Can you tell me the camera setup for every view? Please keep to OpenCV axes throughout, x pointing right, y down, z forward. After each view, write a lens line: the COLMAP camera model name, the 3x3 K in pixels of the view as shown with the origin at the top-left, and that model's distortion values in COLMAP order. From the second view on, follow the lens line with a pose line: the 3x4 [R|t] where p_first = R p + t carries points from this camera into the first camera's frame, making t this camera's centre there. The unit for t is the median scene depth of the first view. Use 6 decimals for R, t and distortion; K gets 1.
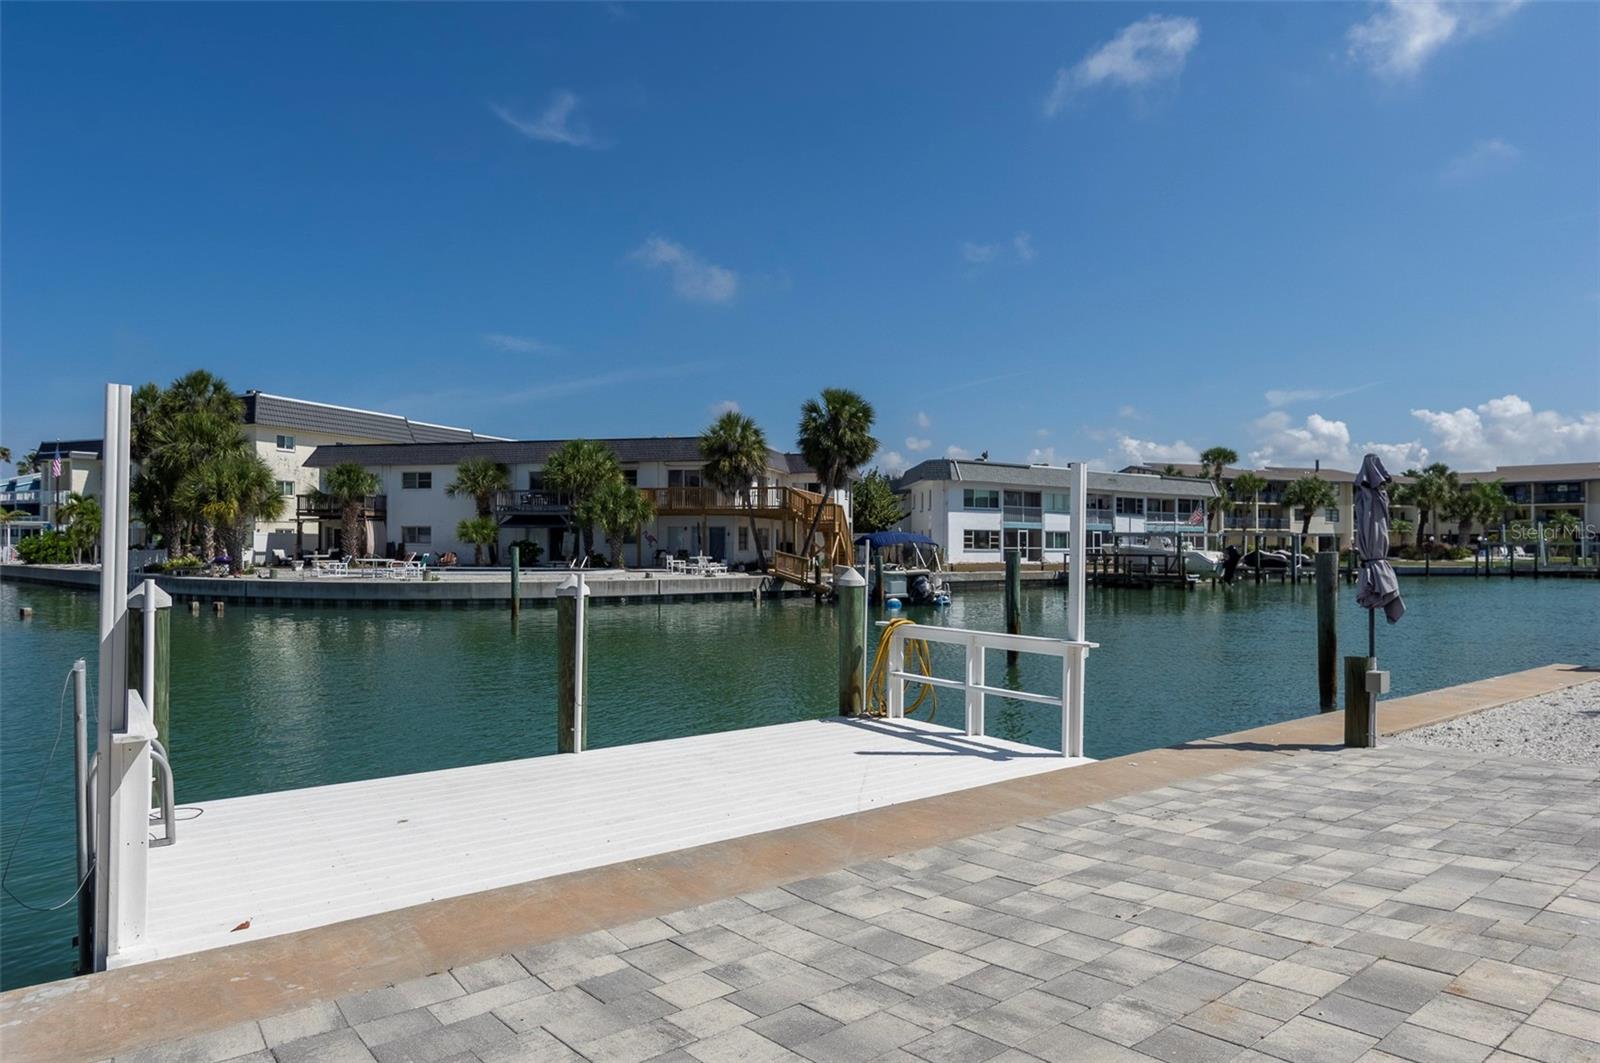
lens RADIAL K [[984.8, 0, 808.3], [0, 984.8, 546.0], [0, 0, 1]] dist [0.003775, -0.000294]
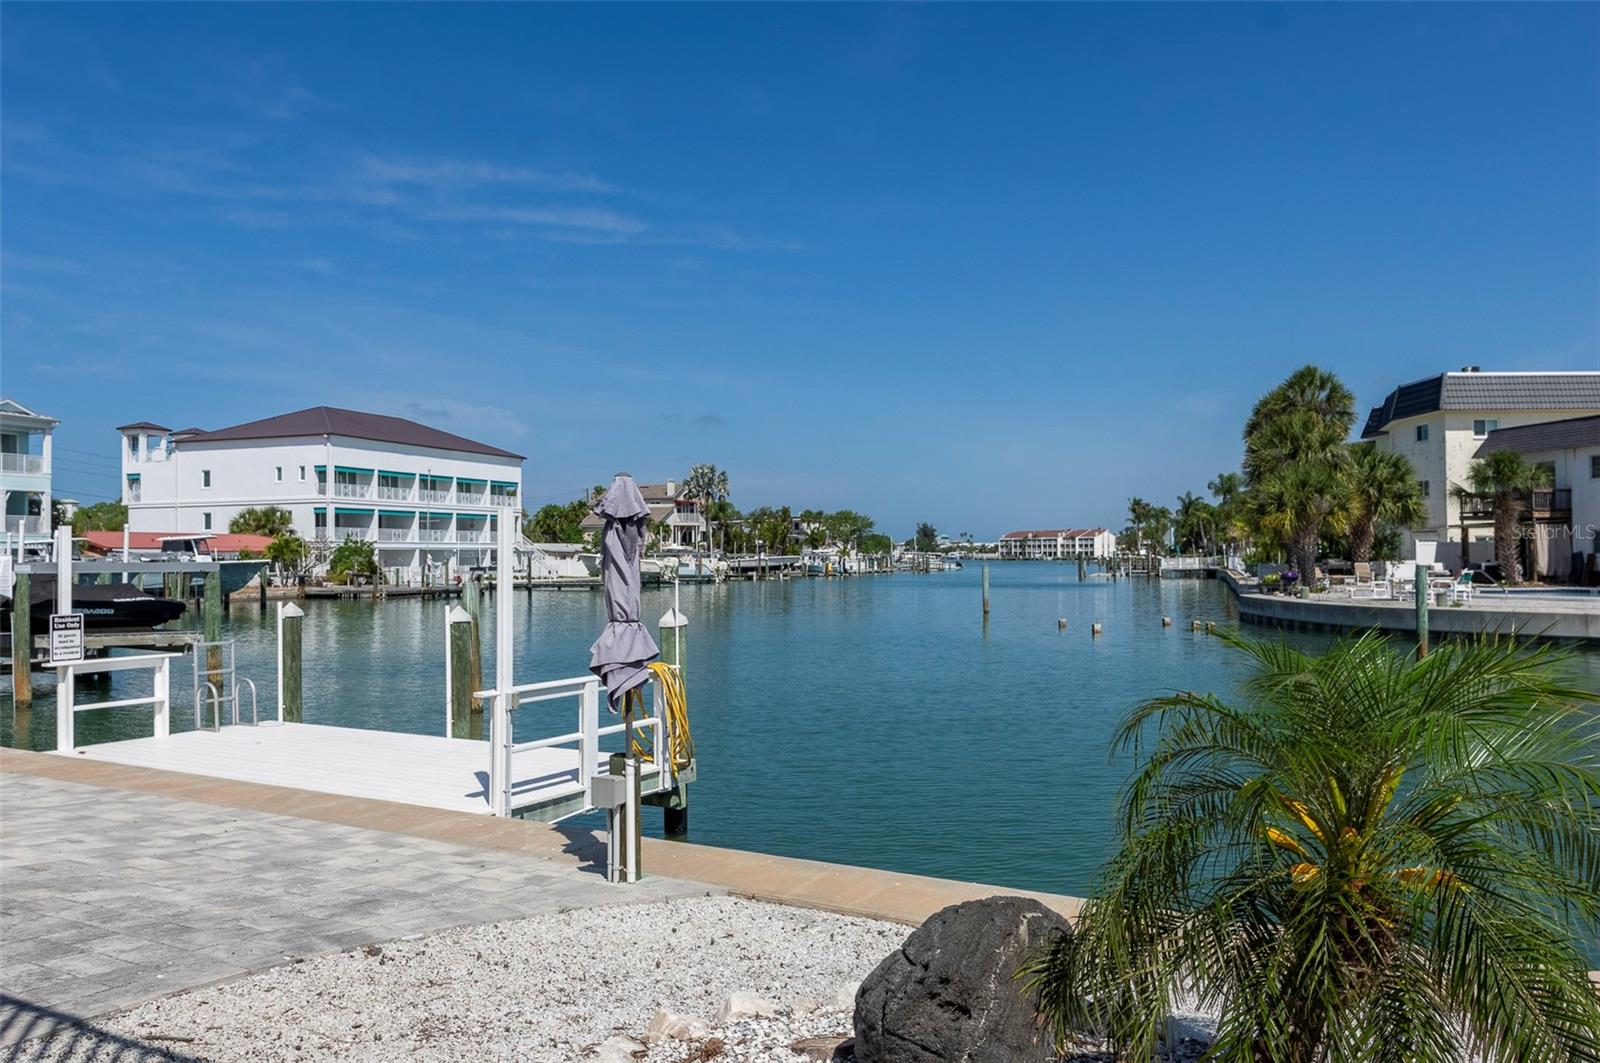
lens RADIAL K [[1221.6, 0, 770.5], [0, 1221.6, 523.0], [0, 0, 1]] dist [0.007098, -0.013652]
pose [[0.362794, -0.031242, -0.931345, 0.249370], [0.009530, 0.999510, -0.029816, -0.005108], [0.931821, 0.001942, 0.362914, 0.133666]]
